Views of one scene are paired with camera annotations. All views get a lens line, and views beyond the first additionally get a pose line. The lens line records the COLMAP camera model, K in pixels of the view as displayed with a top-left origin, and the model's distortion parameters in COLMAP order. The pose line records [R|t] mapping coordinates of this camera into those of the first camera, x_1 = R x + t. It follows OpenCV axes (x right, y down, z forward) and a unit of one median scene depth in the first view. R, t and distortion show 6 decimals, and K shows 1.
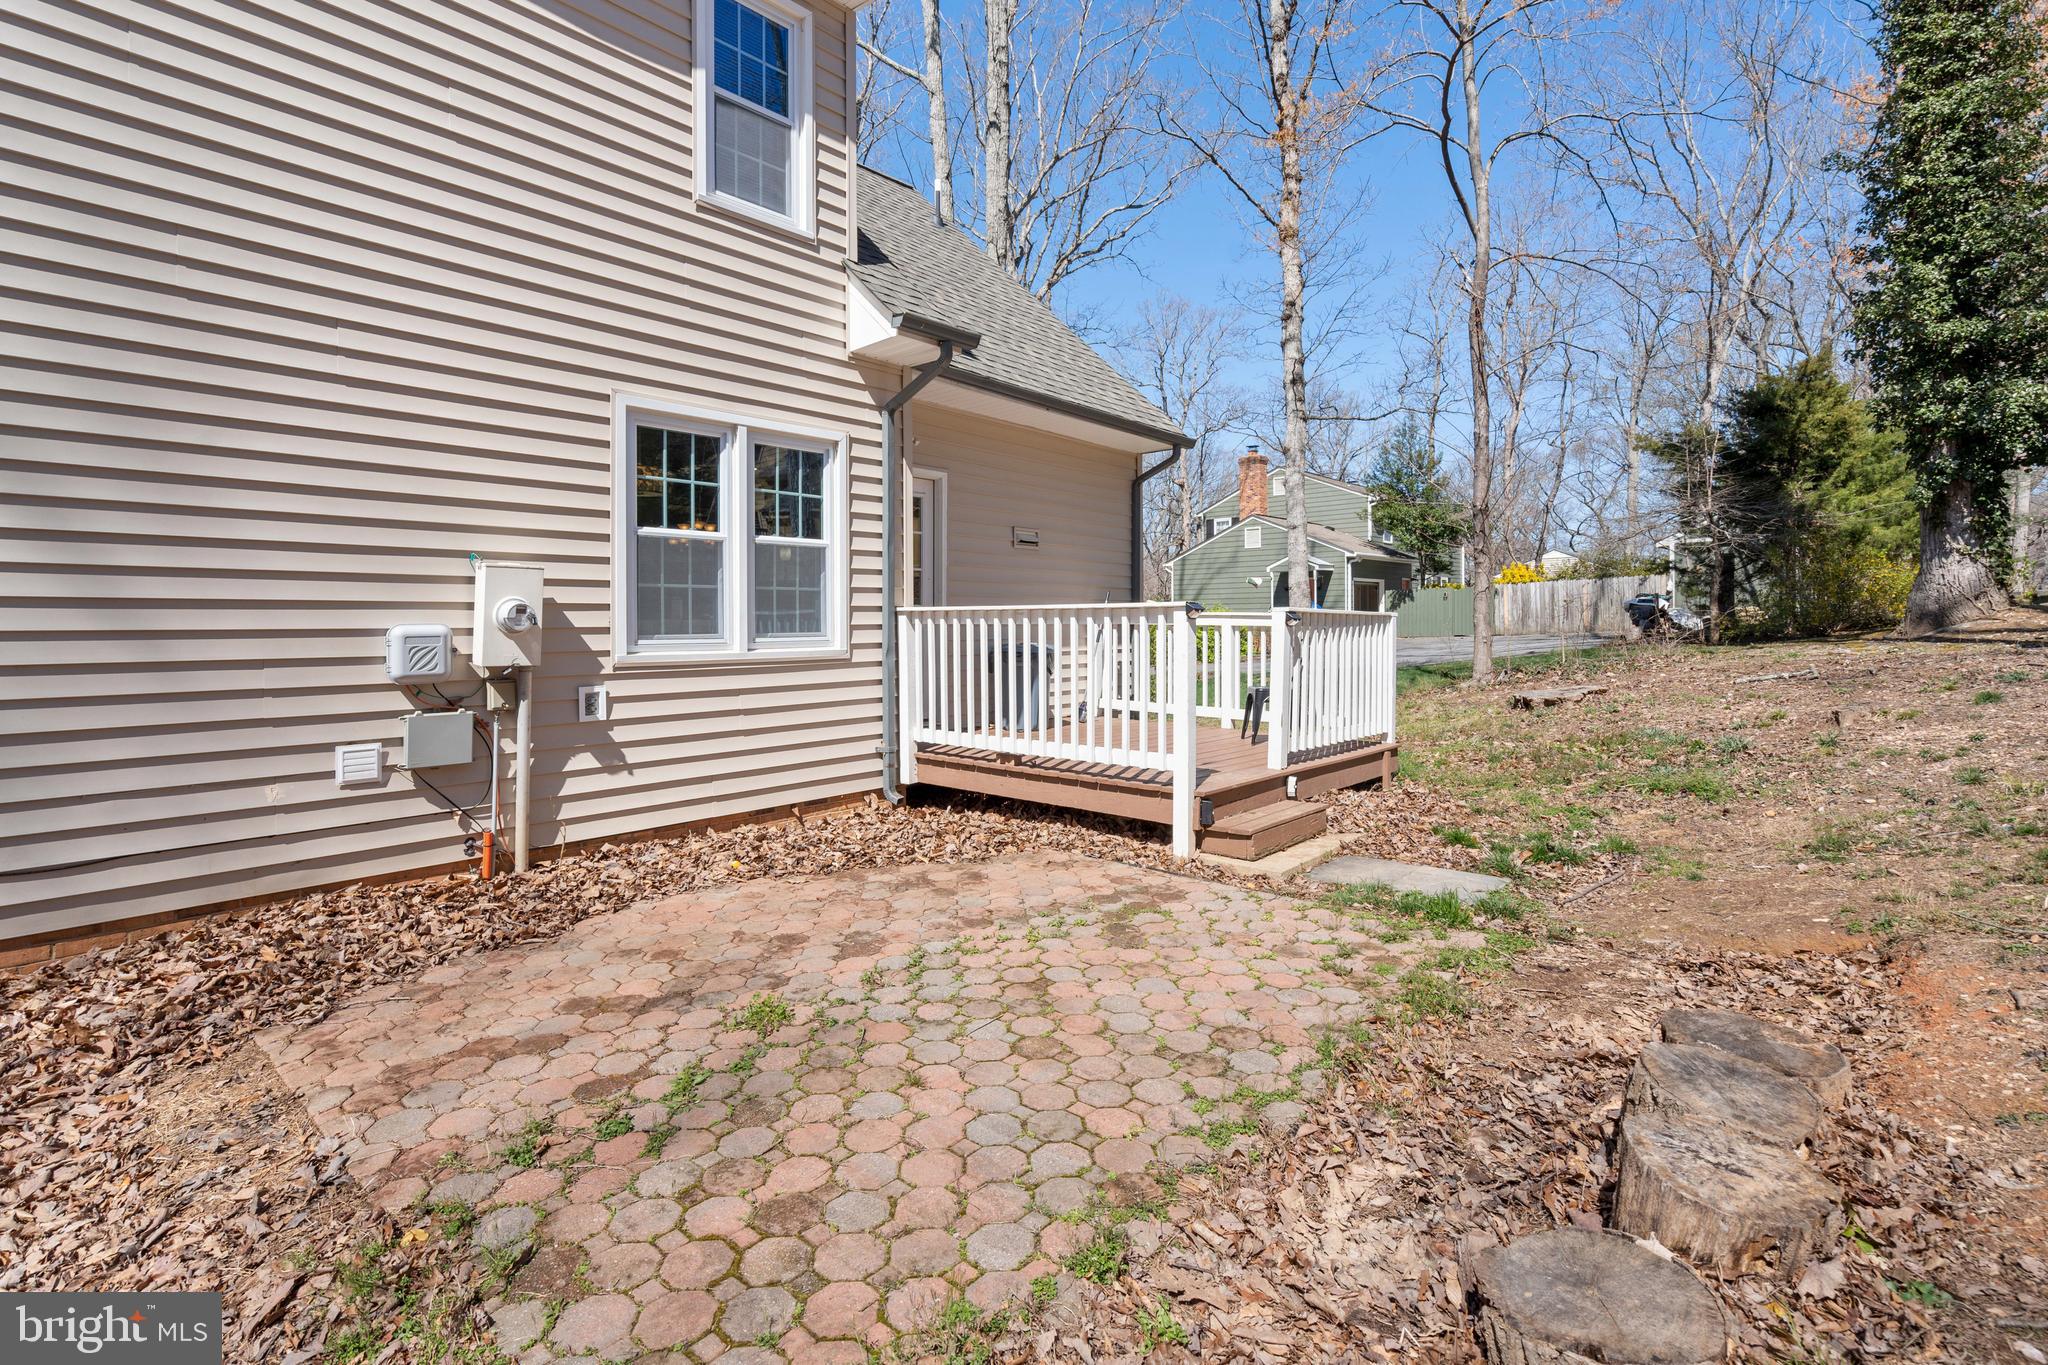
lens RADIAL K [[941.2, 0, 1010.9], [0, 941.2, 621.3], [0, 0, 1]] dist [-0.003288, 0.000049]
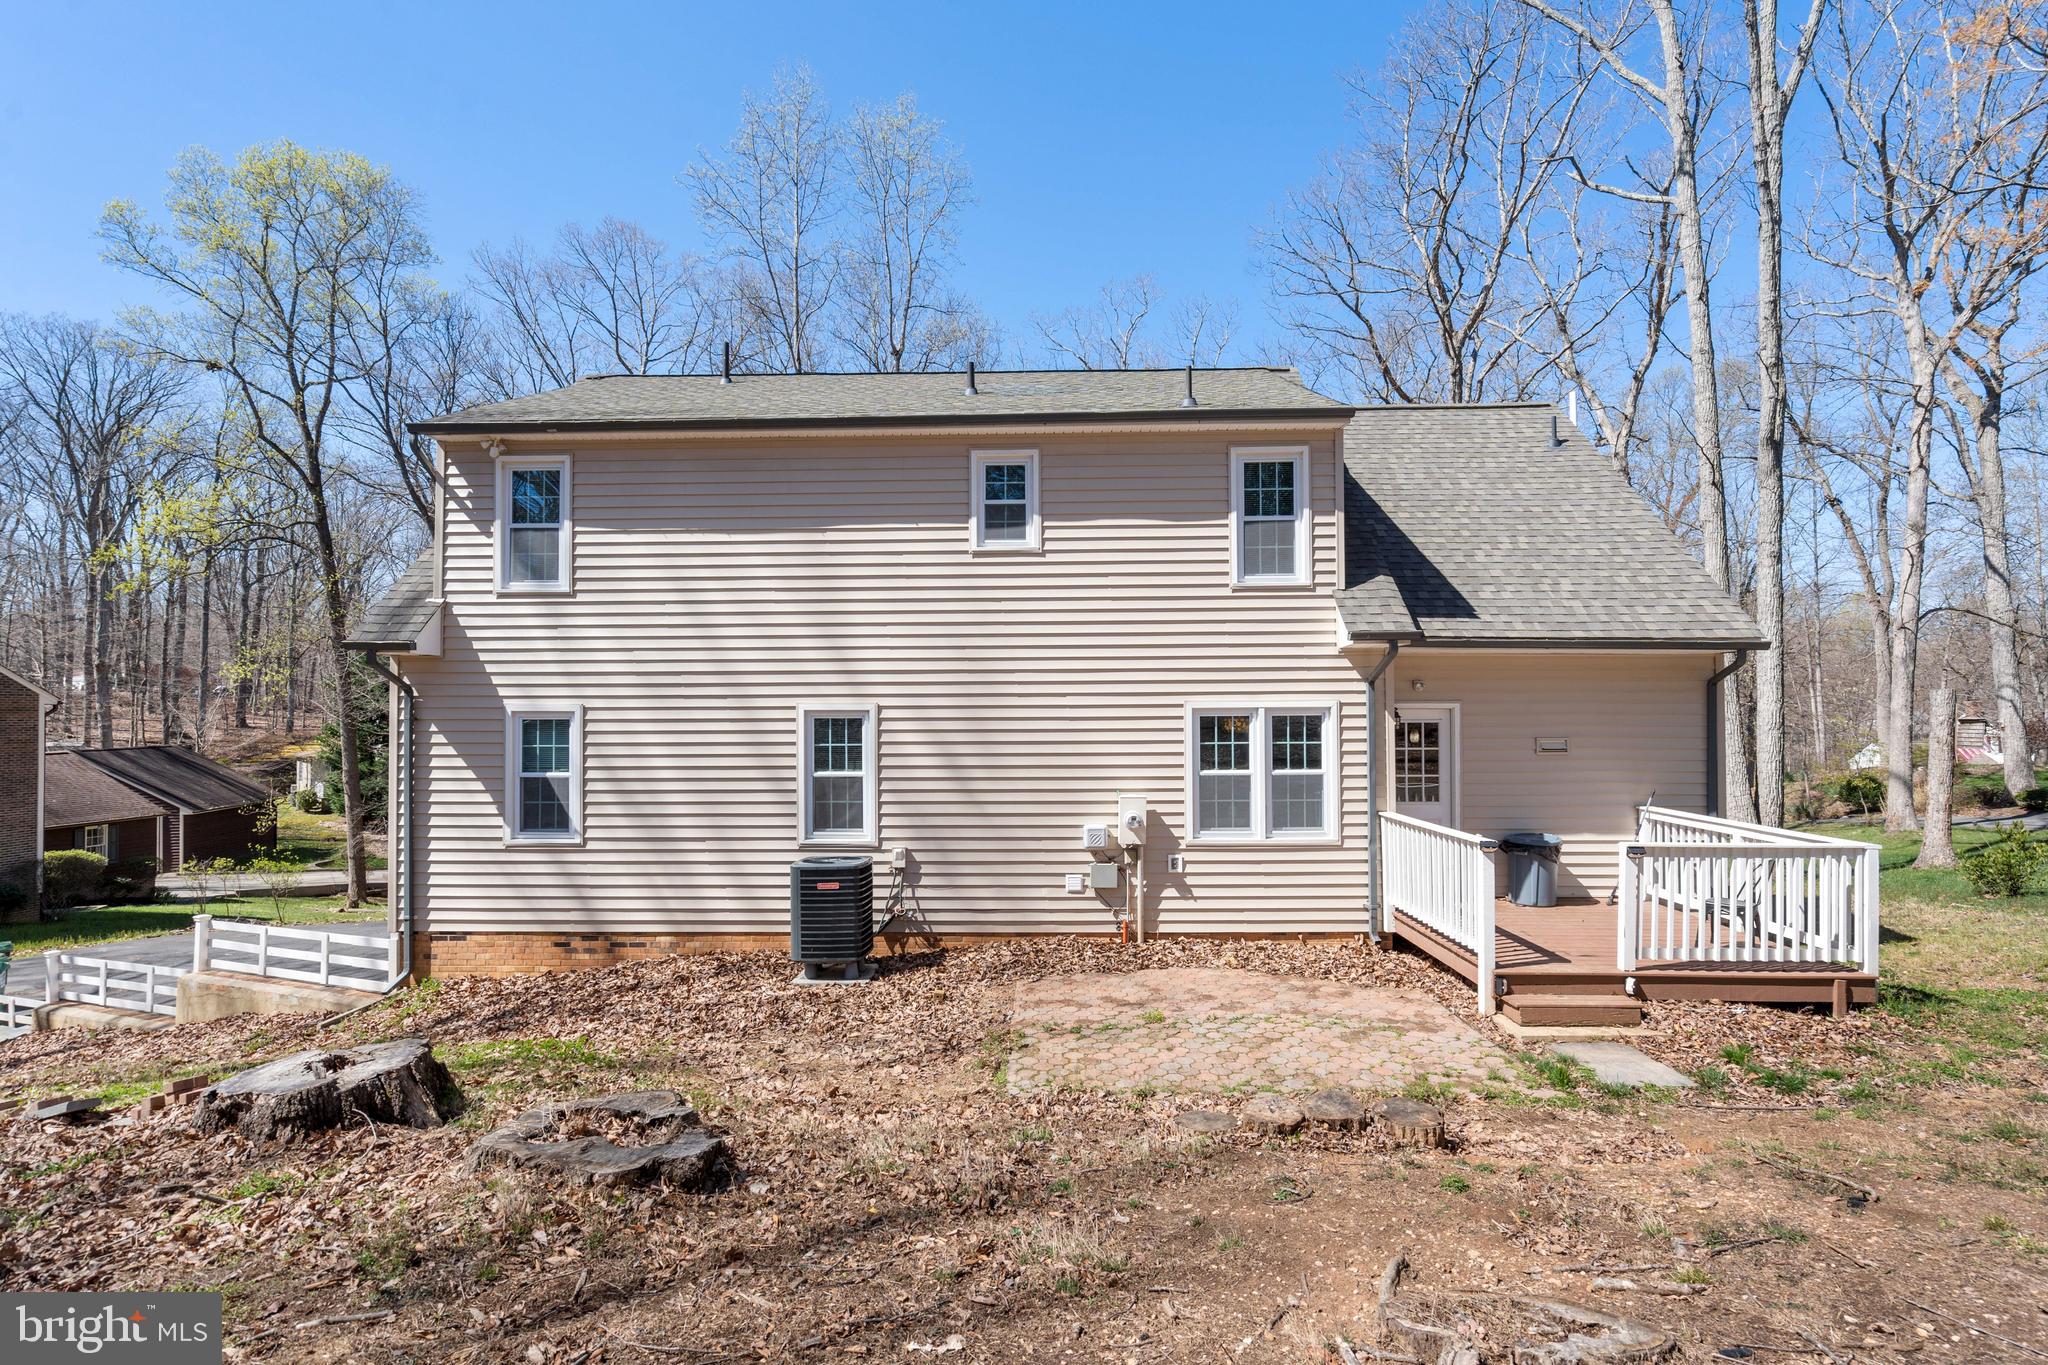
lens RADIAL K [[952.8, 0, 1034.2], [0, 952.8, 708.5], [0, 0, 1]] dist [-0.001931, 0.000390]
pose [[0.651304, -0.007511, -0.758780, 0.843796], [0.003602, 0.999970, -0.006807, -0.215728], [0.758809, 0.001701, 0.651311, -0.498114]]
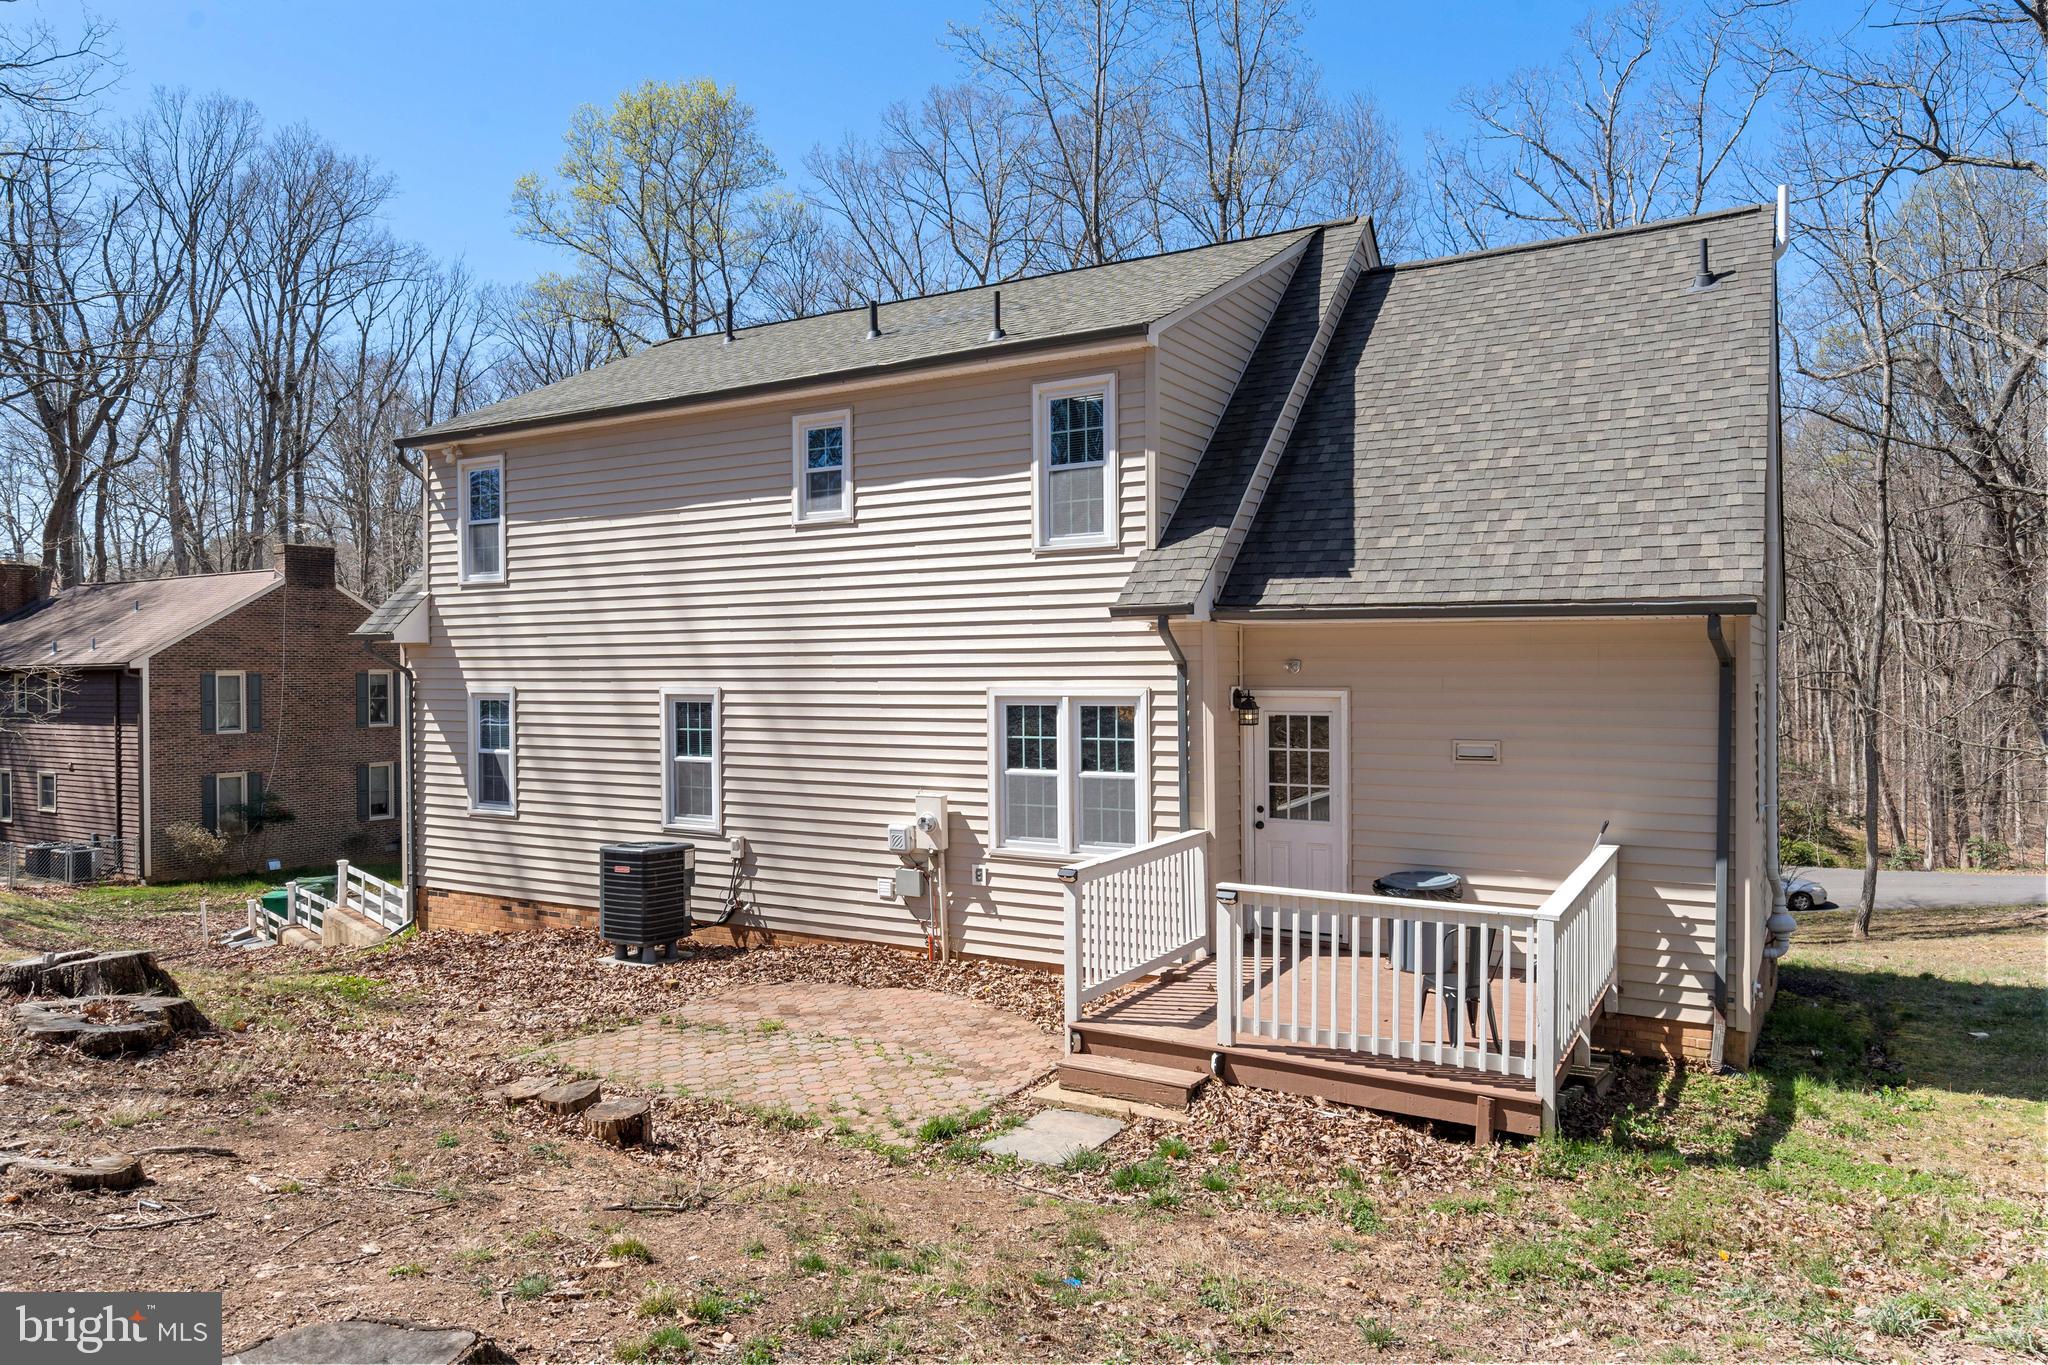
lens RADIAL K [[1317.1, 0, 1024.0], [0, 1317.1, 682.5], [0, 0, 1]] dist [0.009409, 0.000961]
pose [[0.202882, 0.013201, -0.979114, 1.831023], [0.008059, 0.999853, 0.015151, -0.285261], [0.979170, -0.010965, 0.202746, 0.583068]]
